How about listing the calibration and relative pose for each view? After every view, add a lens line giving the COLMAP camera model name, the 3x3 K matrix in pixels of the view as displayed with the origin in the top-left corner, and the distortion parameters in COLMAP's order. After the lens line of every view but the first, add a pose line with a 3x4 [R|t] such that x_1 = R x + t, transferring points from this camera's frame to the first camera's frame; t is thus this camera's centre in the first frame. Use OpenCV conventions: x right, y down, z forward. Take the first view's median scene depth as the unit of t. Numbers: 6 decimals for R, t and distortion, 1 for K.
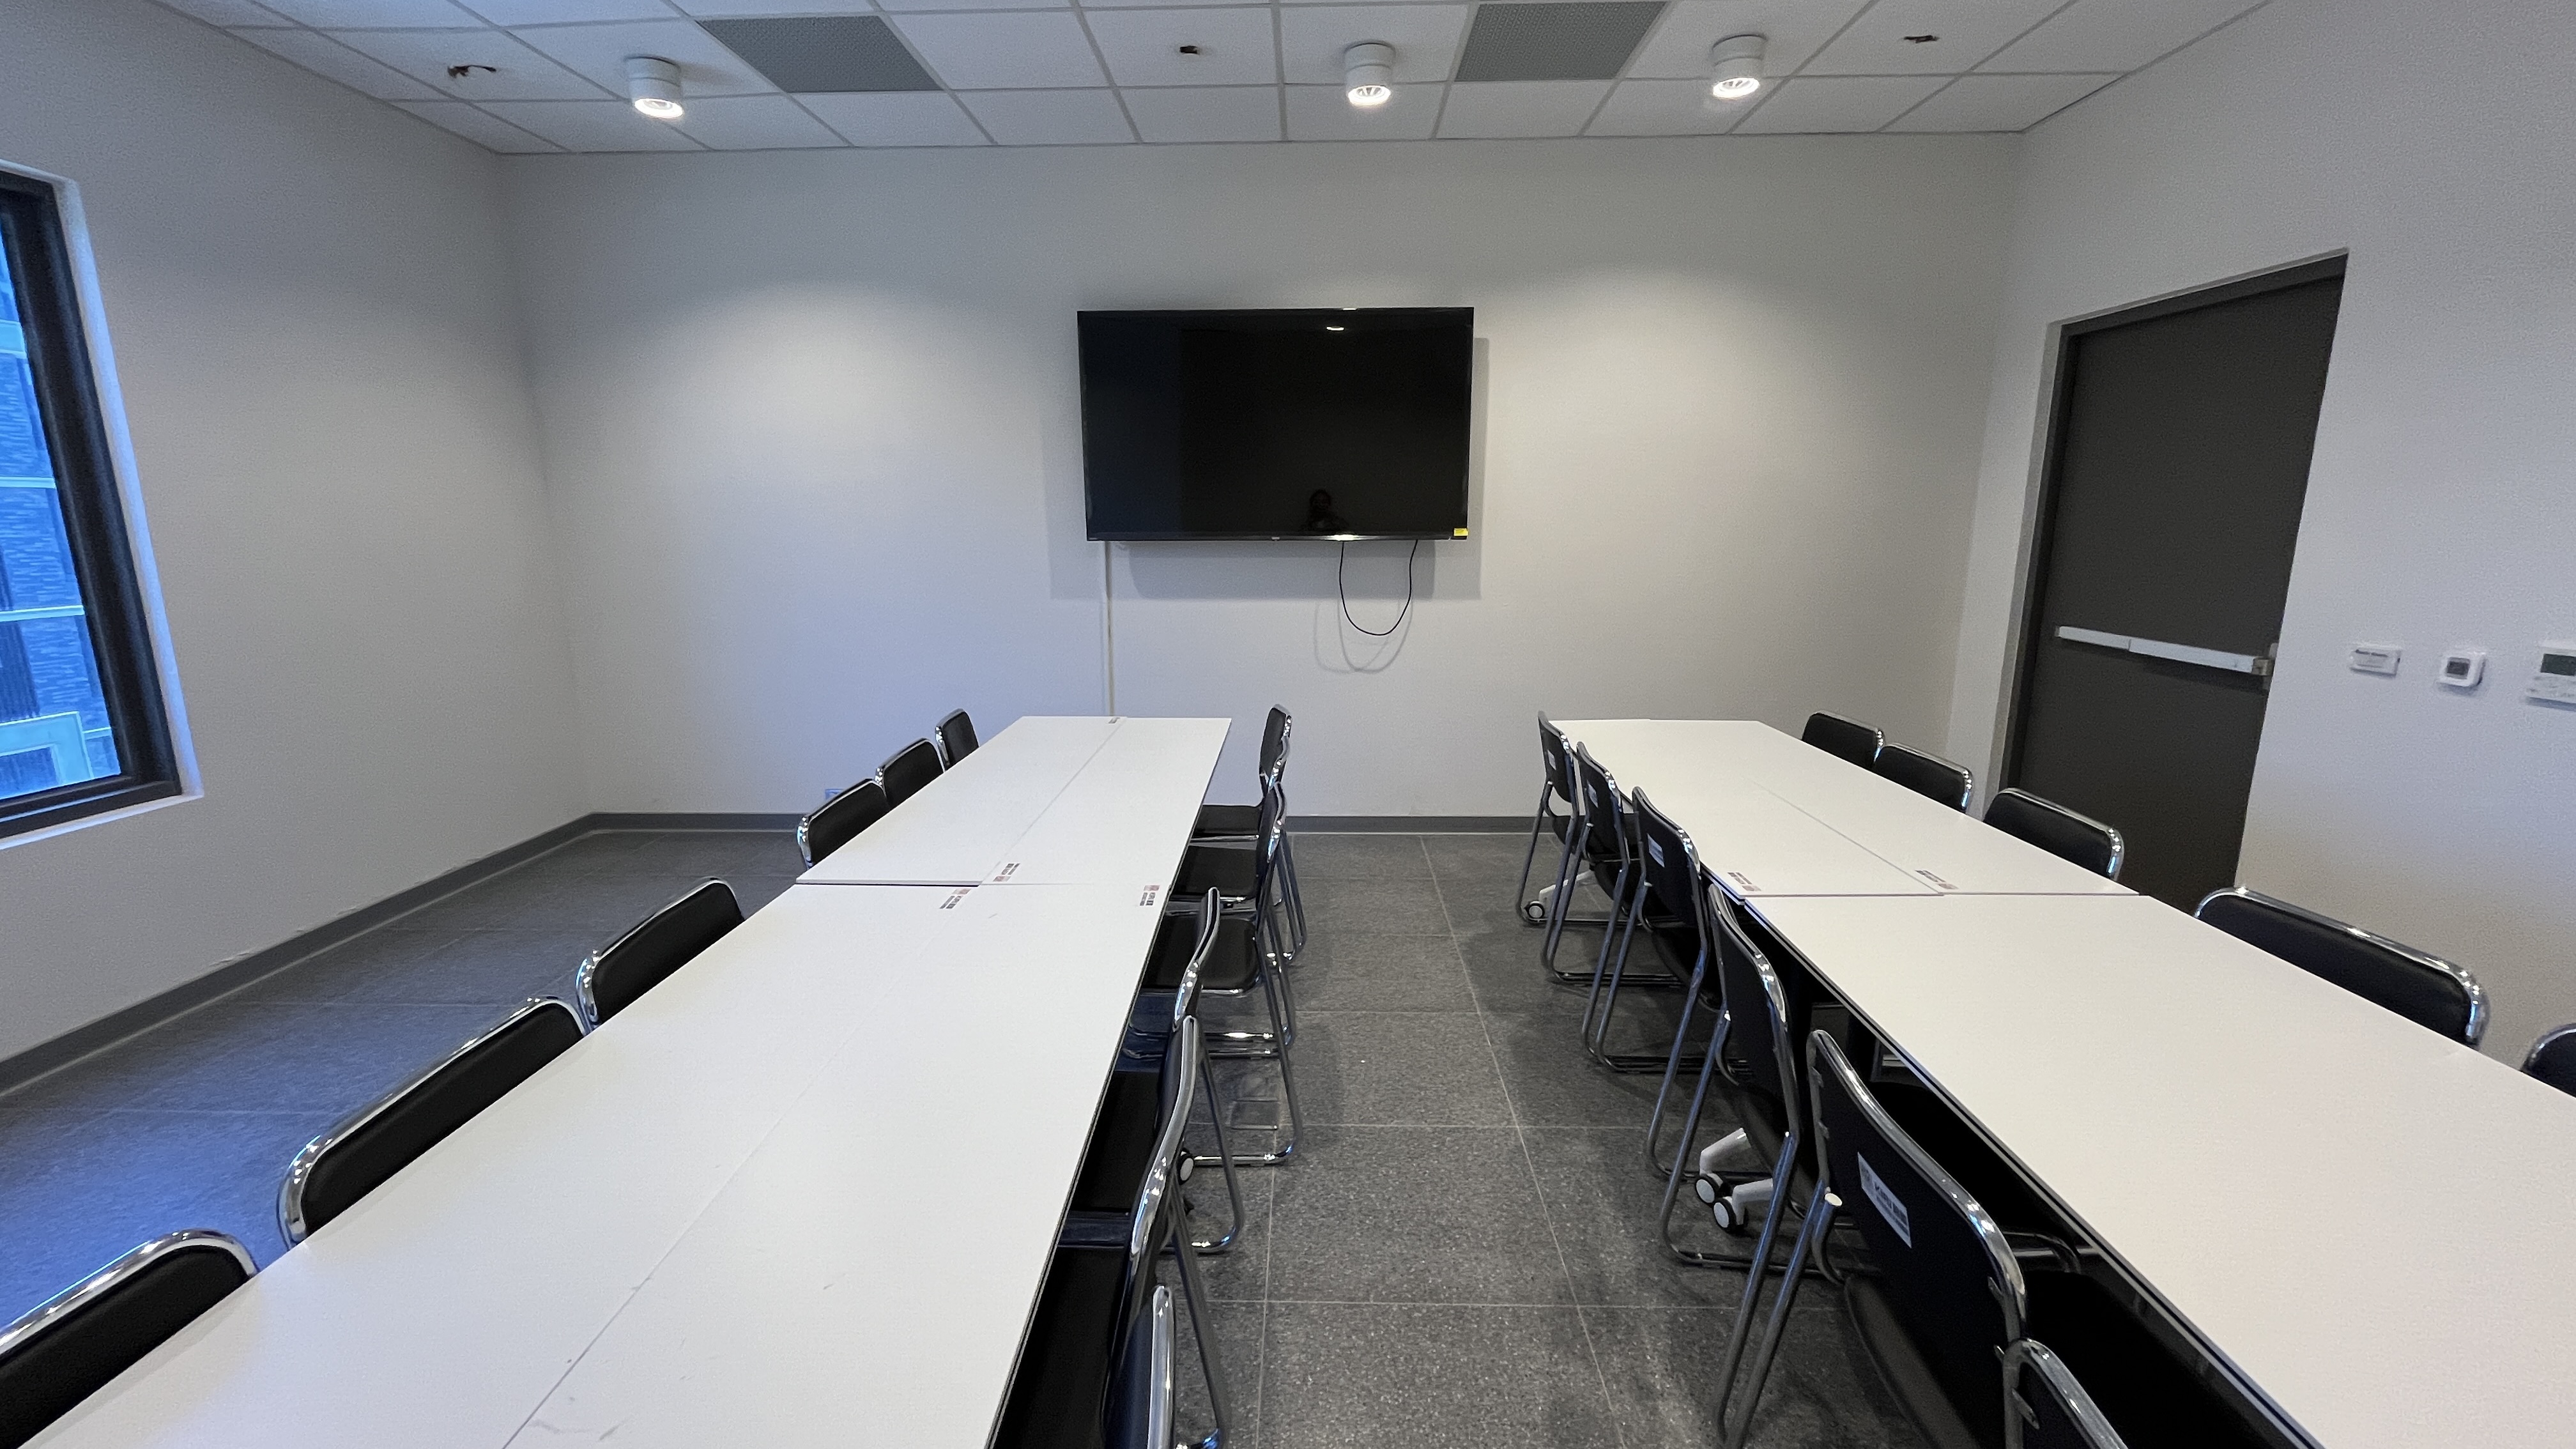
lens RADIAL K [[1045.2, 0, 1294.7], [0, 1045.2, 713.1], [0, 0, 1]] dist [-0.002339, 0.000146]
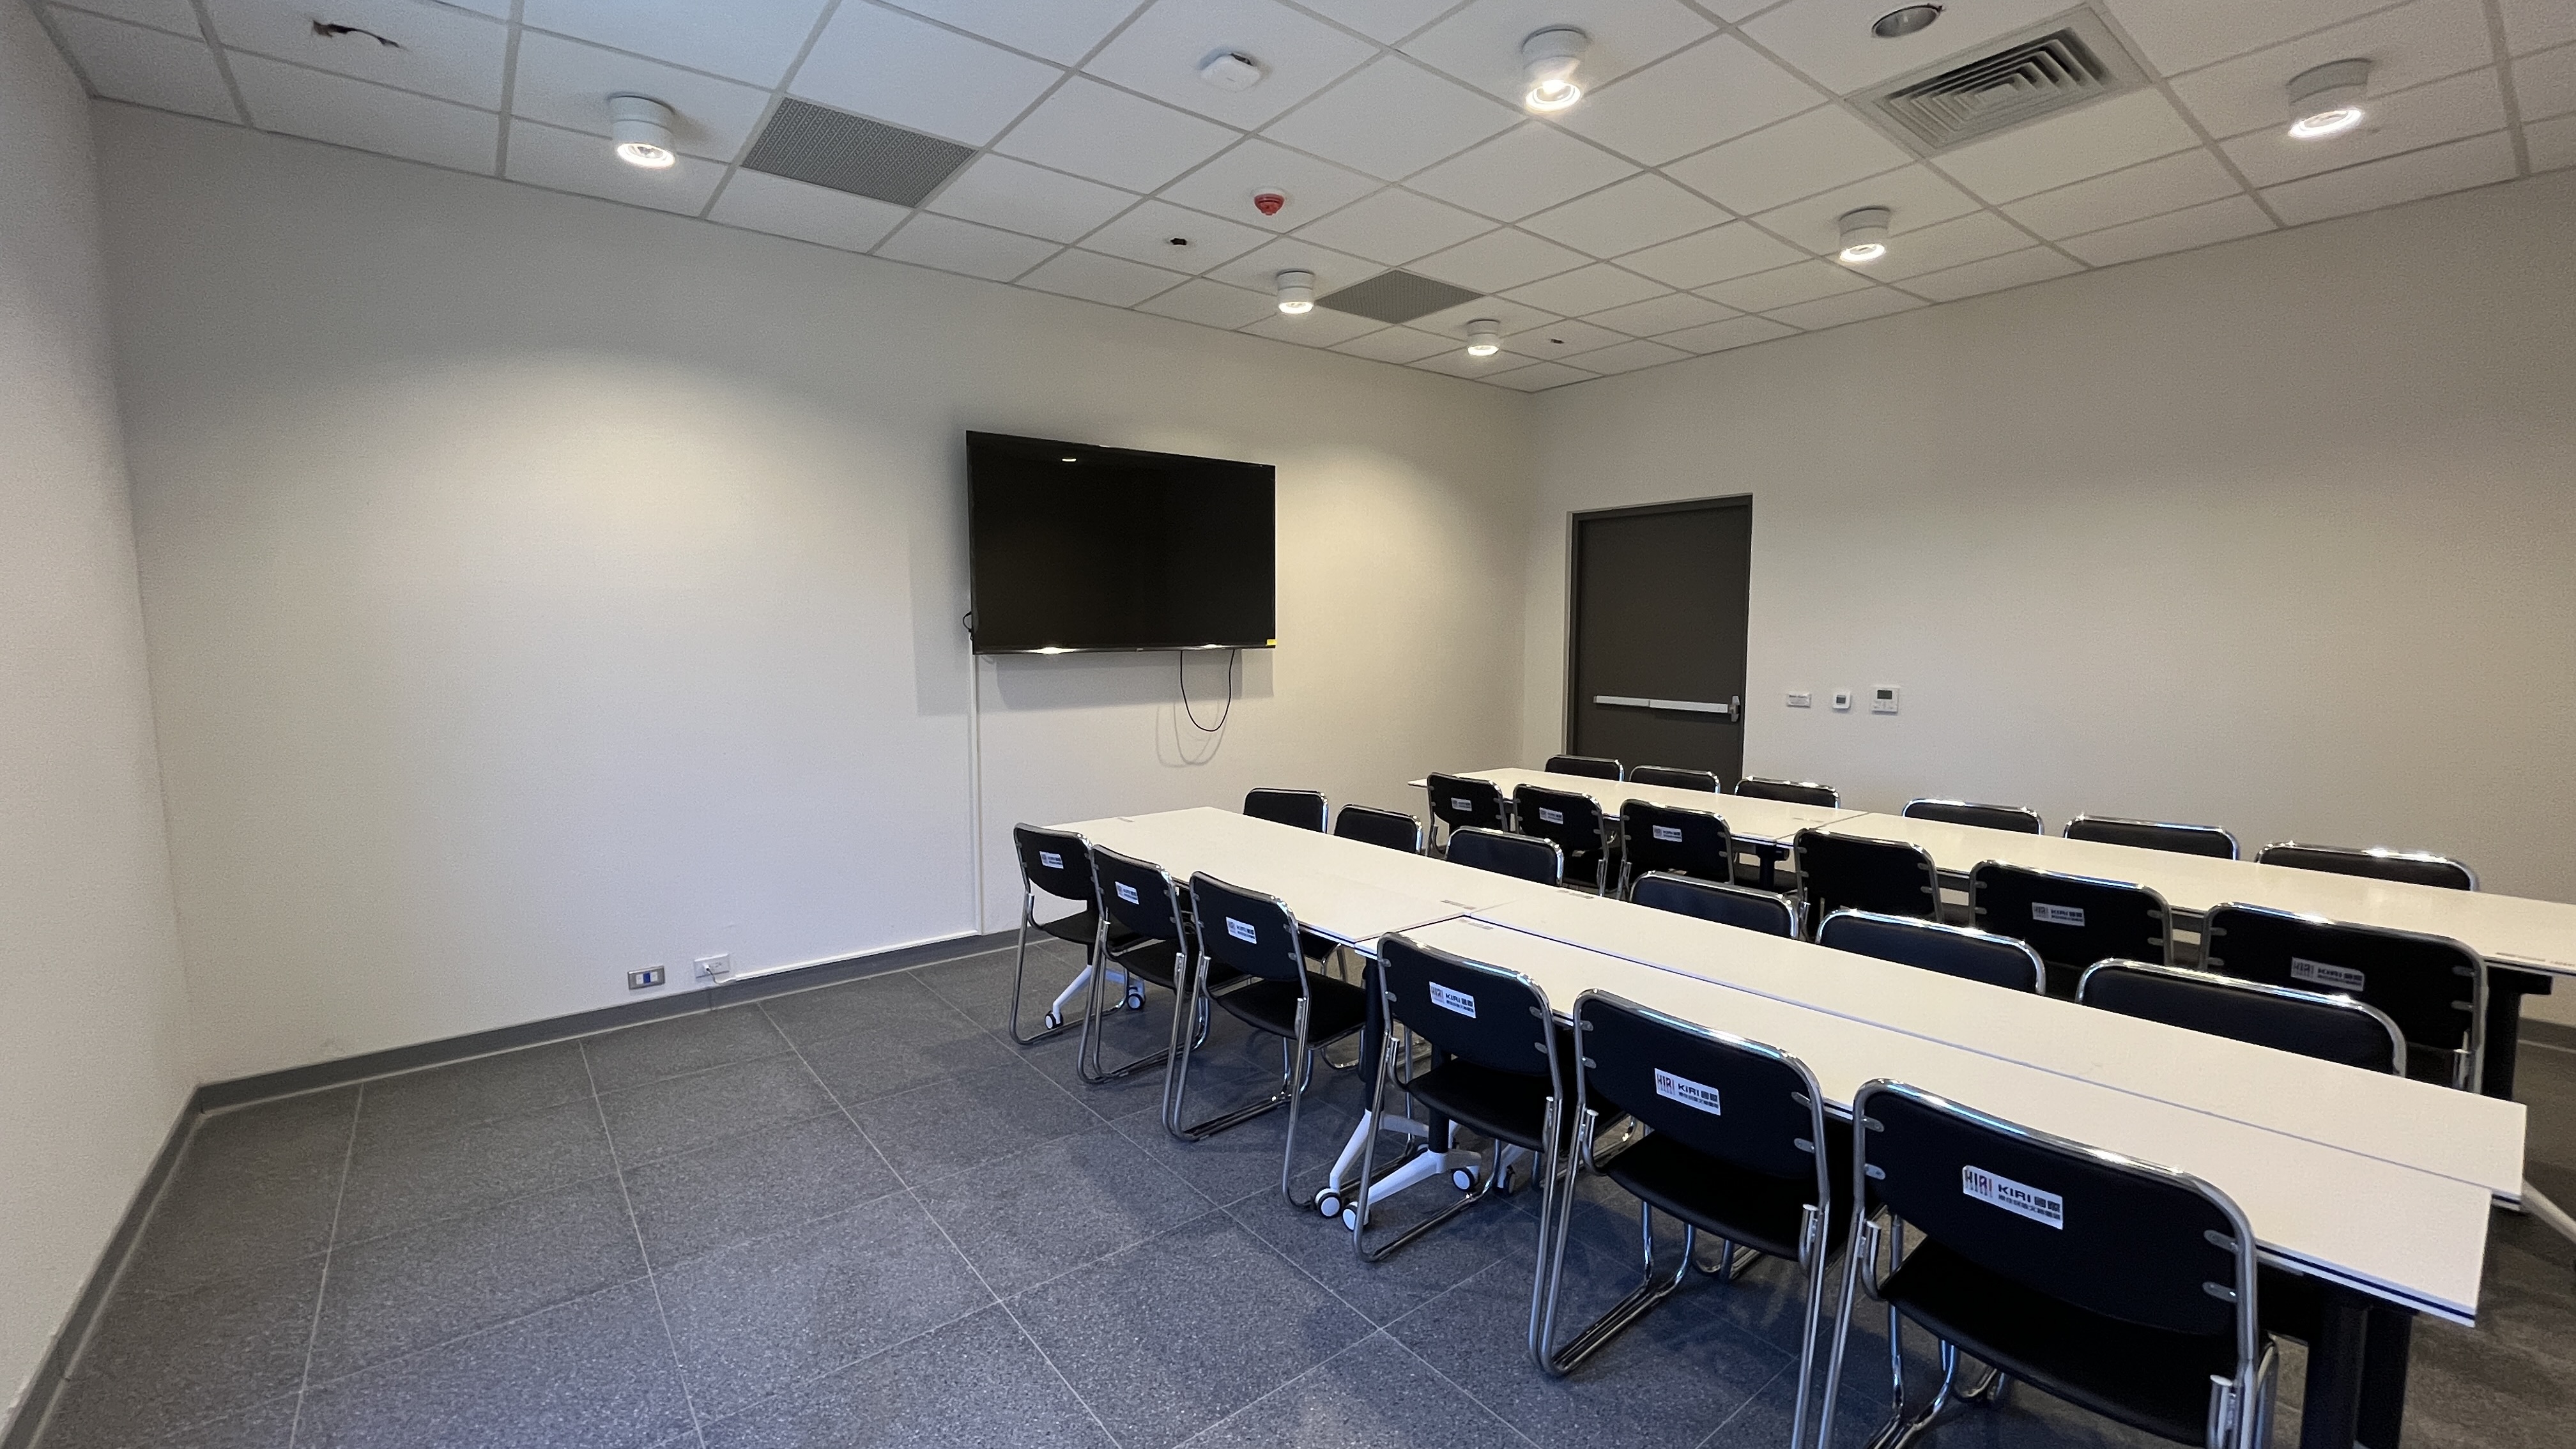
lens RADIAL K [[1045.2, 0, 1306.9], [0, 1045.2, 740.2], [0, 0, 1]] dist [-0.002339, 0.000146]
pose [[0.756516, -0.073317, 0.649852, -0.615394], [0.120513, 0.992307, -0.028339, -0.018780], [-0.642776, 0.099754, 0.759532, 0.048538]]
